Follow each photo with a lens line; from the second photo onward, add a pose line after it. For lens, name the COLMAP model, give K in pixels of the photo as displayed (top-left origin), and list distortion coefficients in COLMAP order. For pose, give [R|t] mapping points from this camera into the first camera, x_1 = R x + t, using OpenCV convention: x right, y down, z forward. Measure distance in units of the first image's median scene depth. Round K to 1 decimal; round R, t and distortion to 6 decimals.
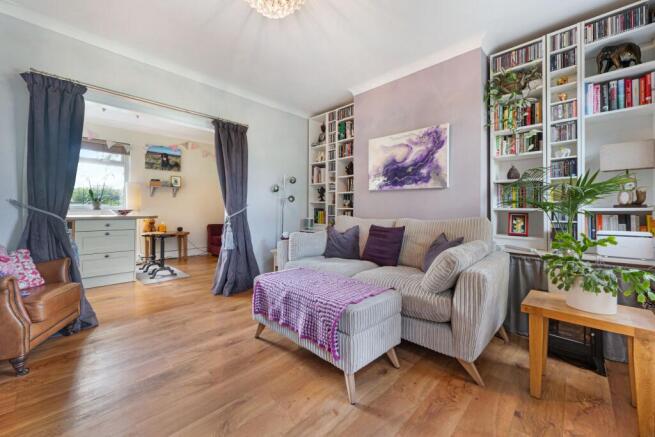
lens RADIAL K [[254.7, 0, 320.7], [0, 254.7, 206.4], [0, 0, 1]] dist [0.001825, -0.000289]
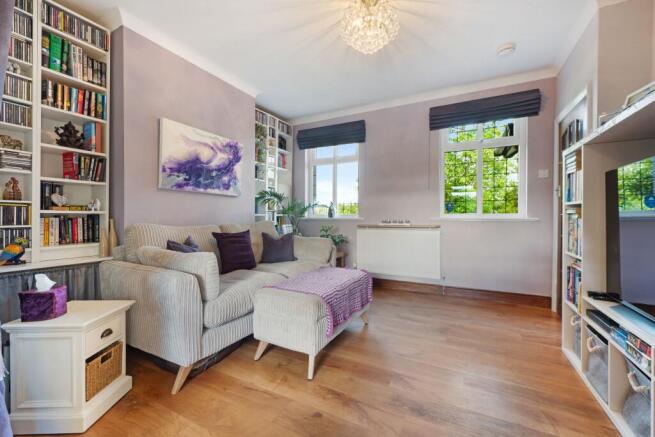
lens RADIAL K [[270.2, 0, 326.9], [0, 270.2, 218.2], [0, 0, 1]] dist [0.008987, 0.000131]
pose [[-0.275577, -0.010597, 0.961221, -0.791068], [-0.018247, 0.999817, 0.005791, 0.012712], [-0.961106, -0.015944, -0.275720, 0.887491]]
